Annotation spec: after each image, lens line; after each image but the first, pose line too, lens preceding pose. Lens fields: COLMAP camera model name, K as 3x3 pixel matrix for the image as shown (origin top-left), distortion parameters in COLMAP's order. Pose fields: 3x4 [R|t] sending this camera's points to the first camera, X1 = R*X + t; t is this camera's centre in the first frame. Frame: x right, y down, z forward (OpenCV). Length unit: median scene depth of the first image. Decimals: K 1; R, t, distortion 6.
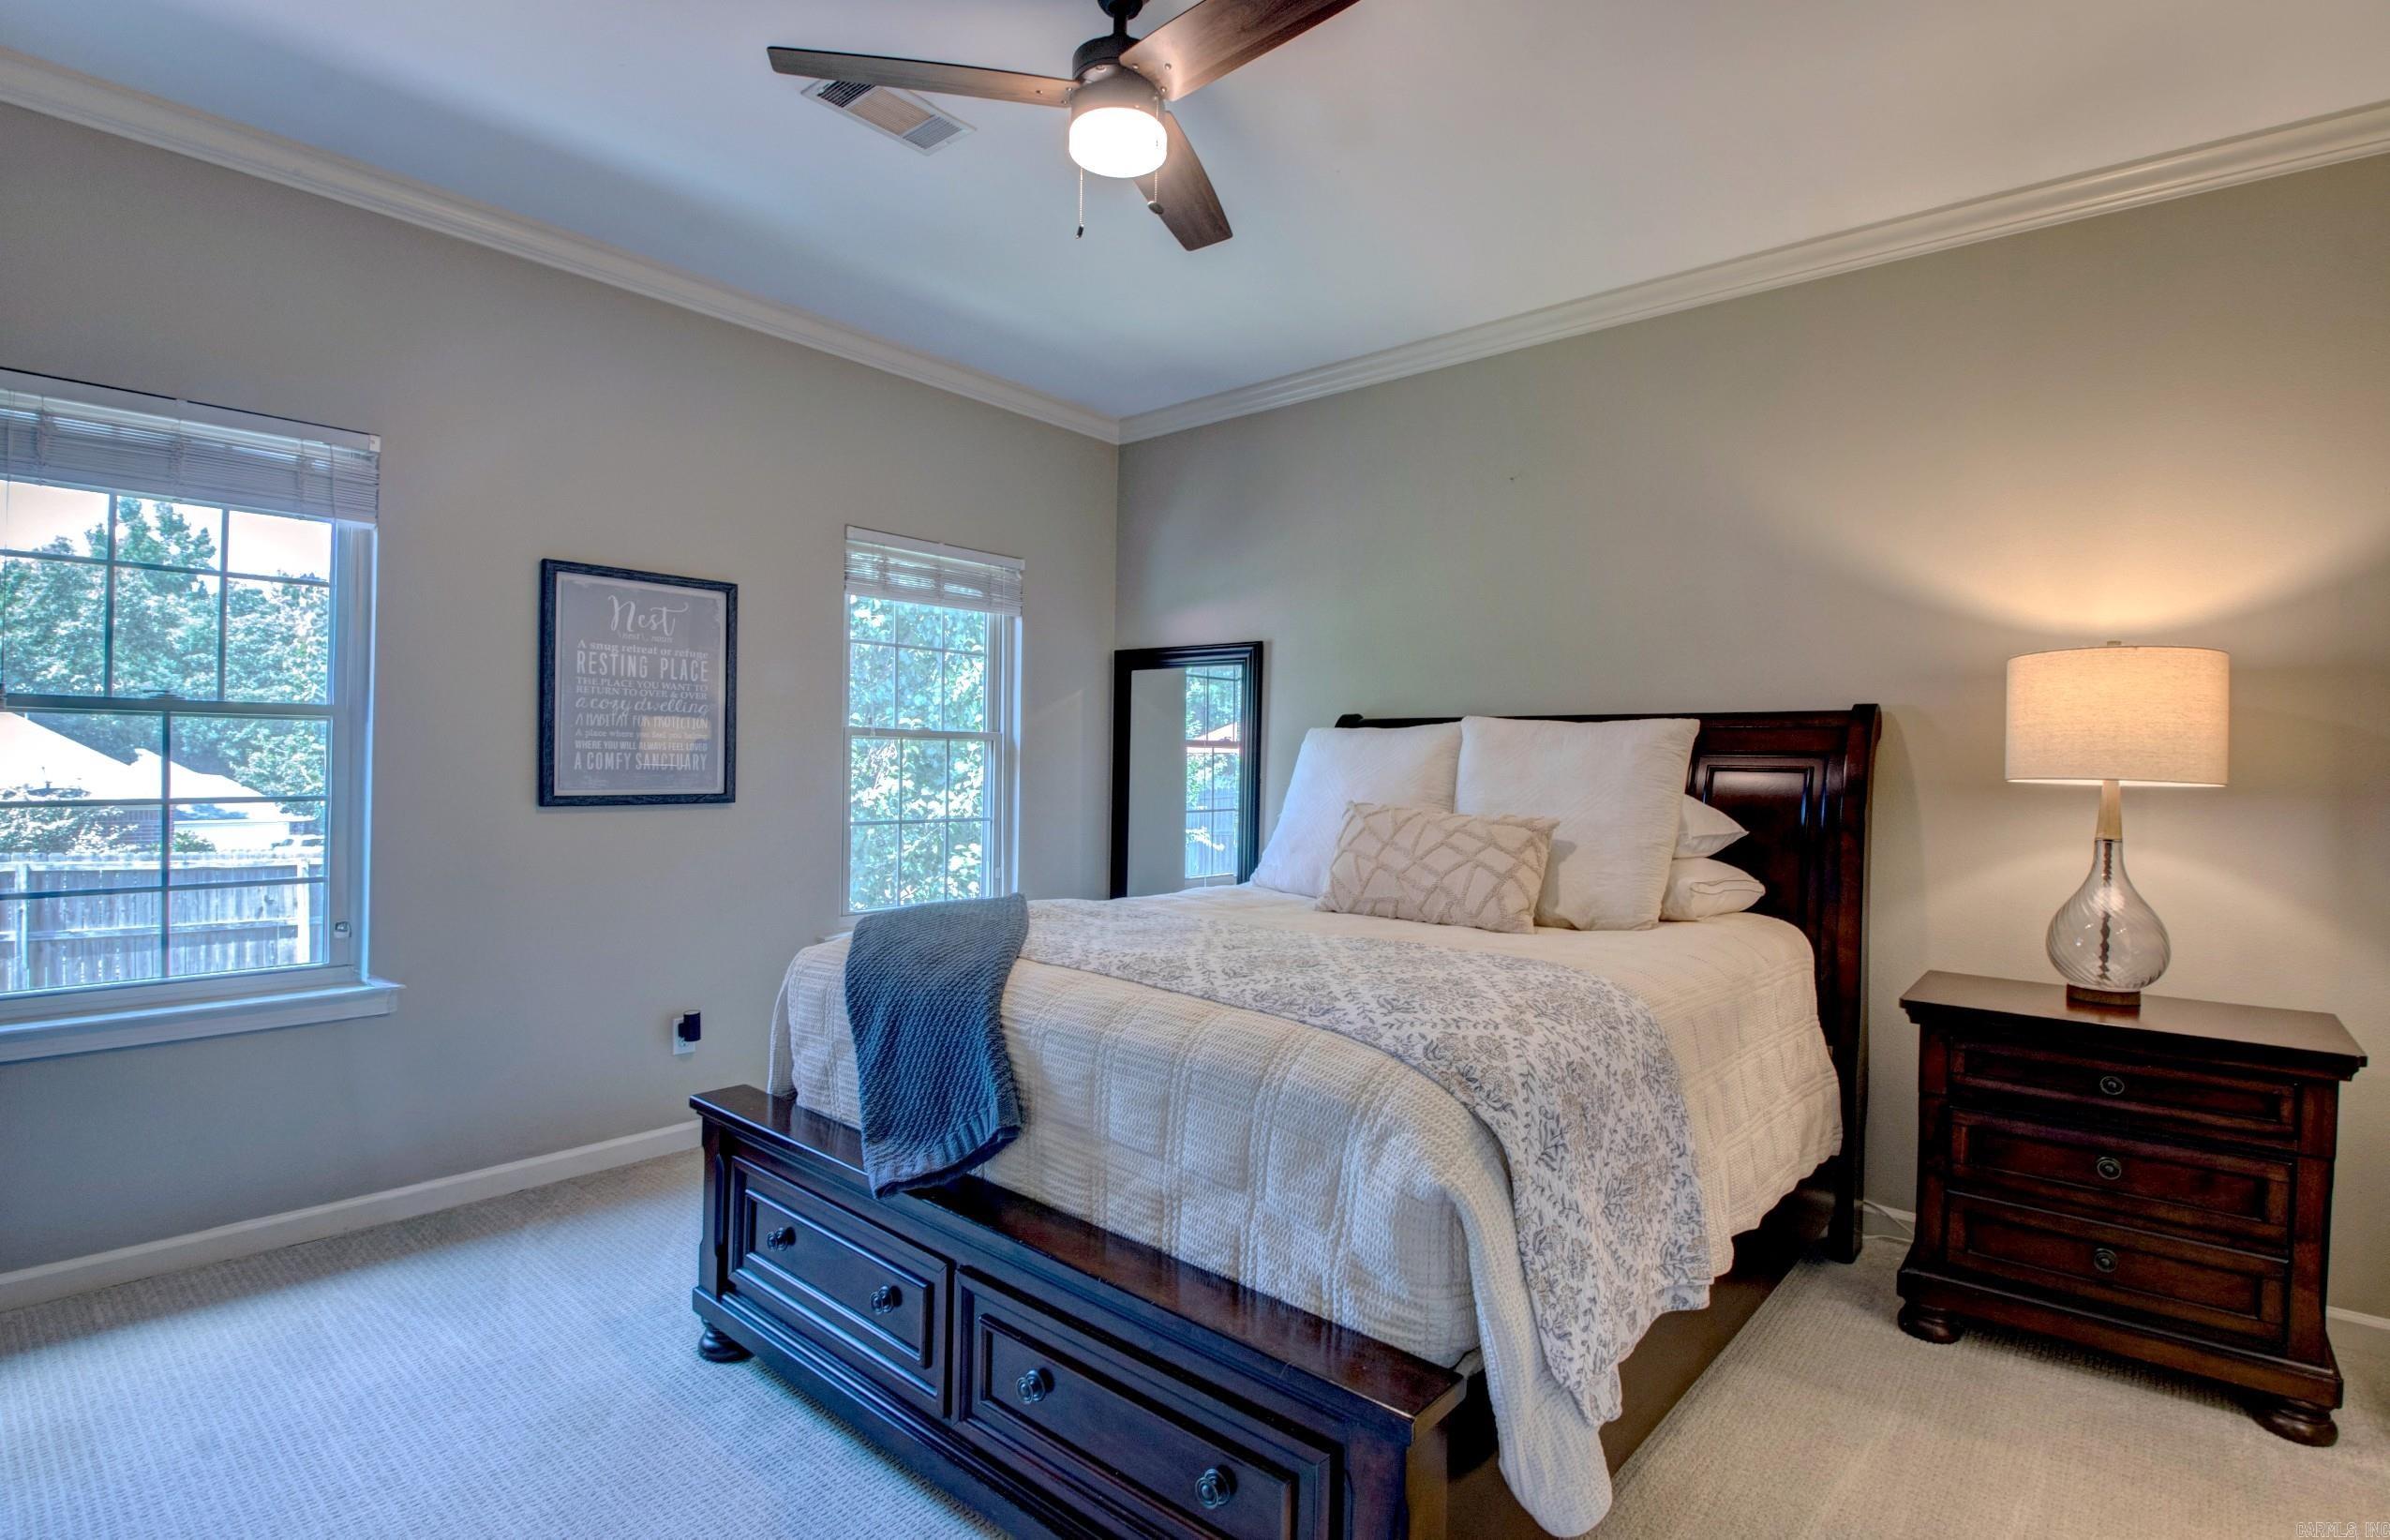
lens RADIAL K [[1121.2, 0, 1190.3], [0, 1121.2, 742.5], [0, 0, 1]] dist [0.010784, -0.023272]
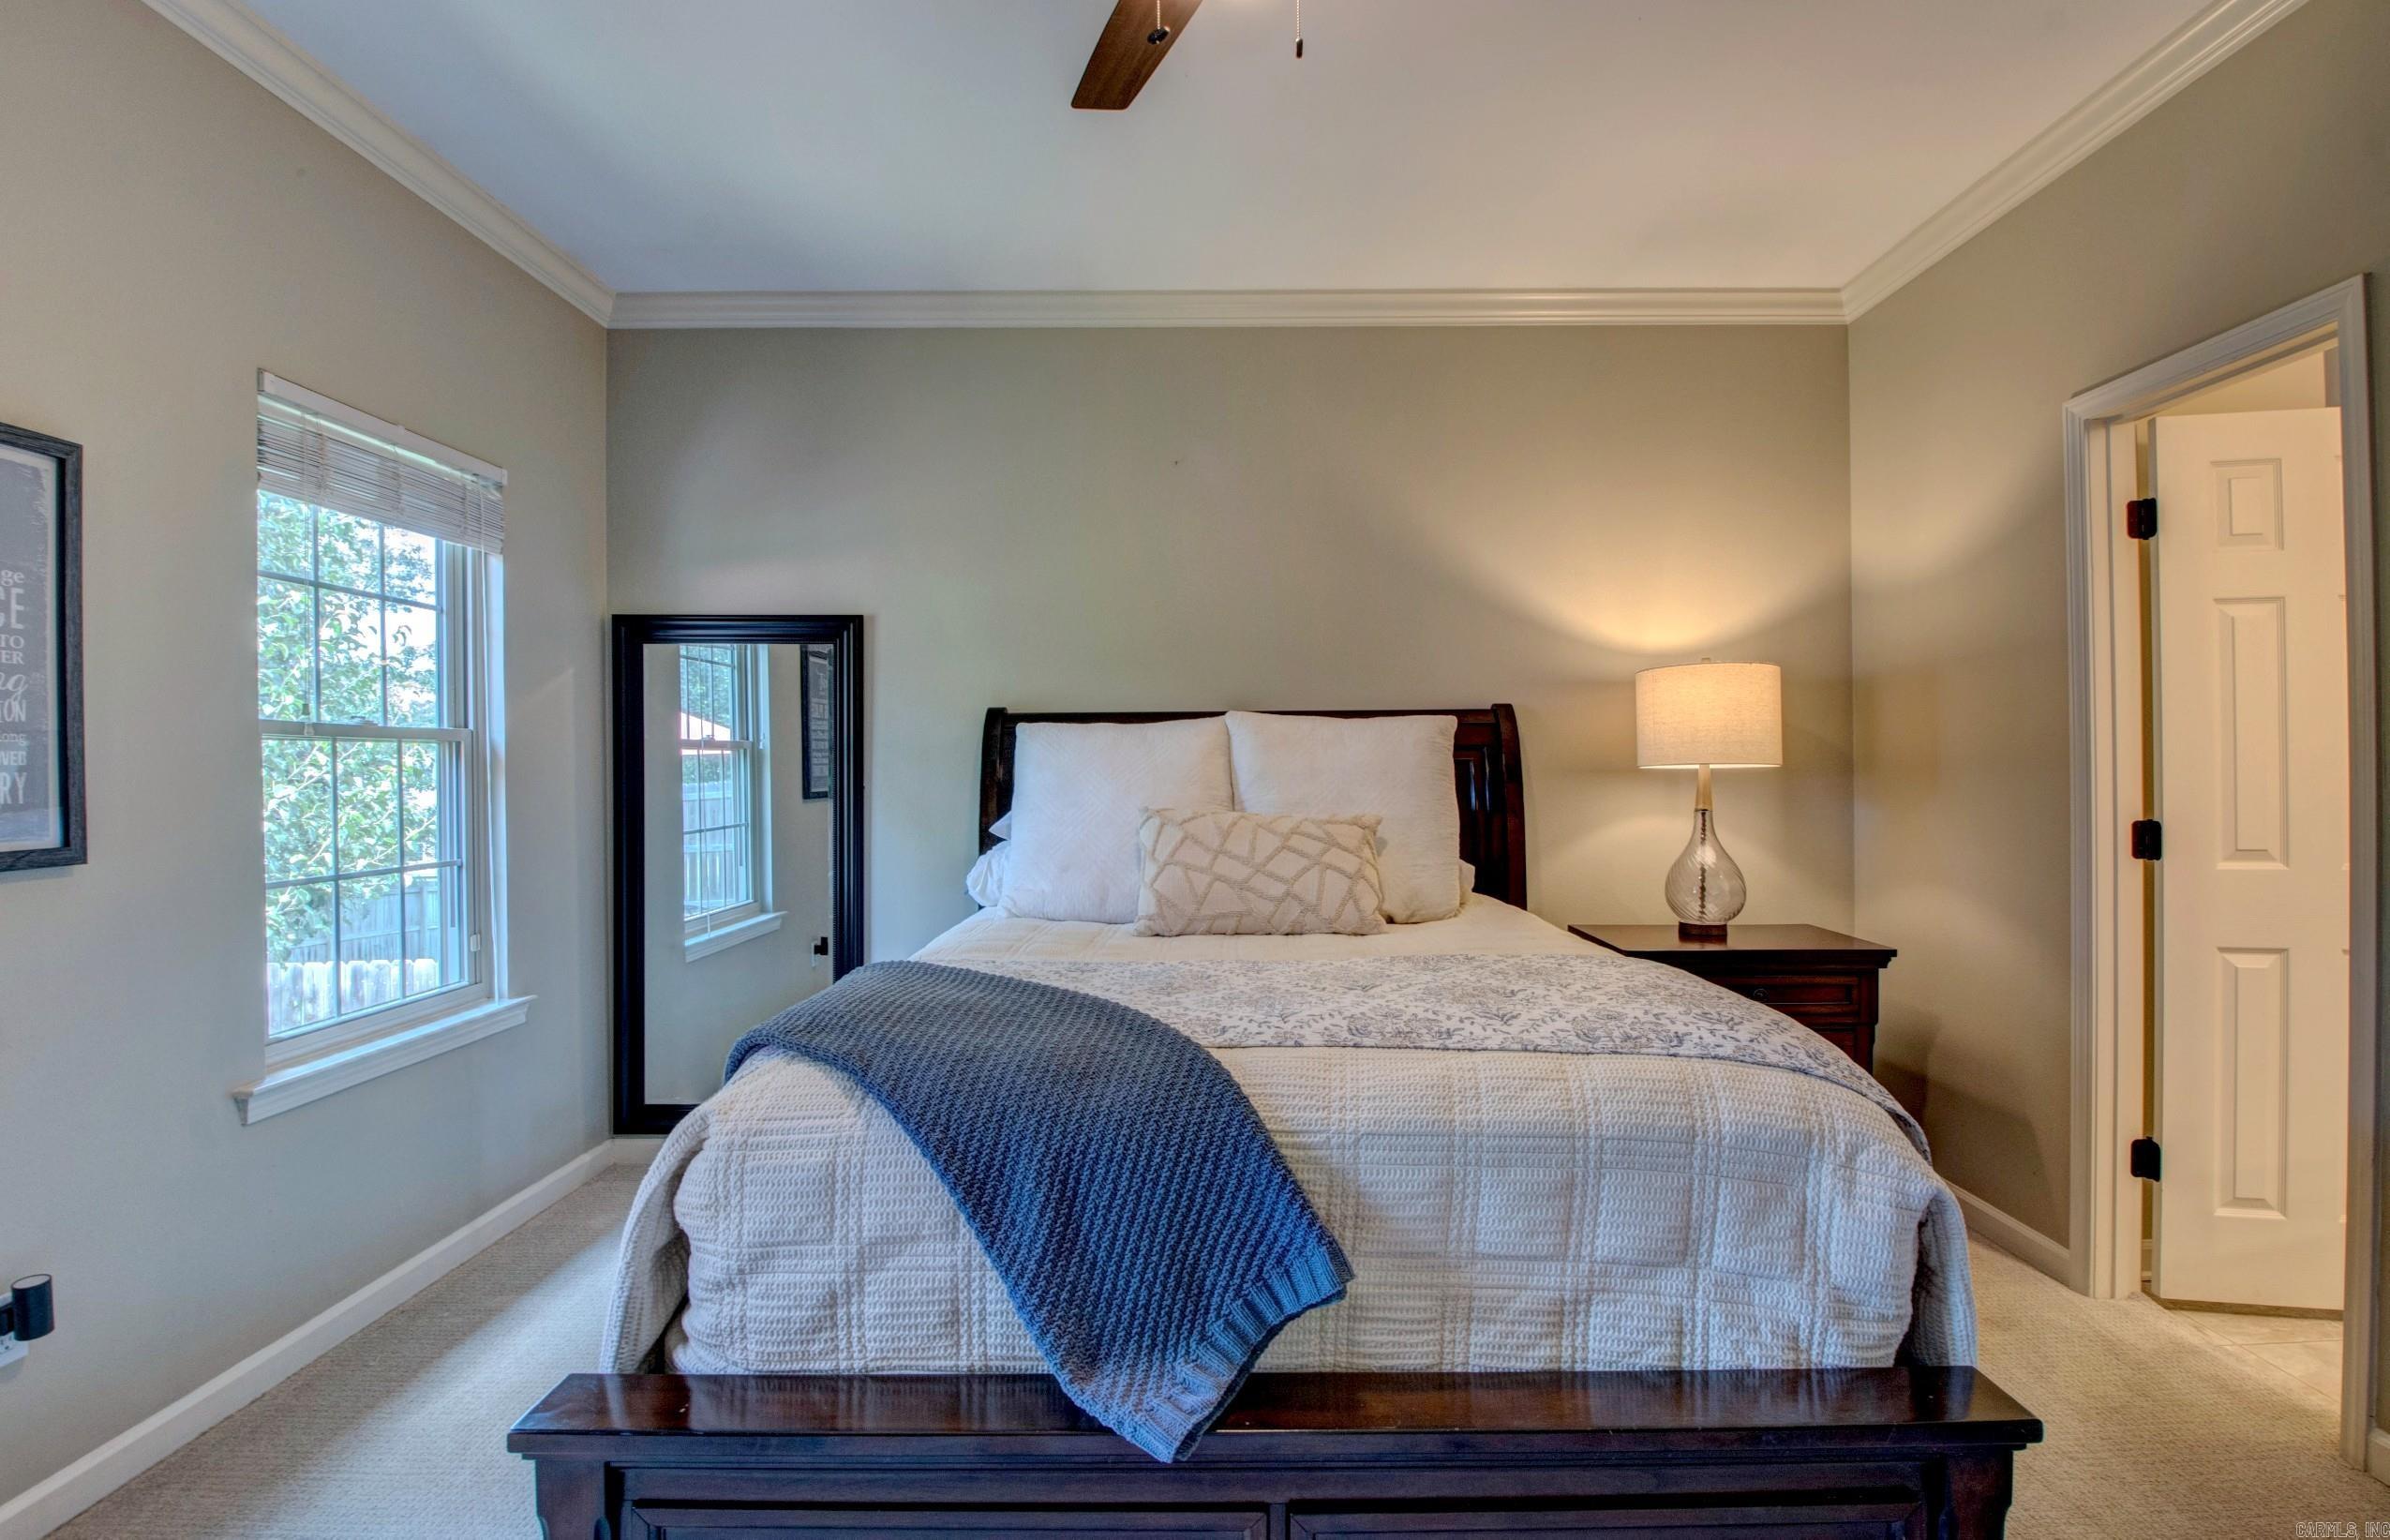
lens RADIAL K [[1146.4, 0, 1191.7], [0, 1146.4, 765.4], [0, 0, 1]] dist [0.003386, -0.022727]
pose [[0.755960, -0.020843, 0.654286, -0.497035], [0.006931, 0.999692, 0.023838, -0.001169], [-0.654581, -0.013486, 0.755871, 0.369719]]
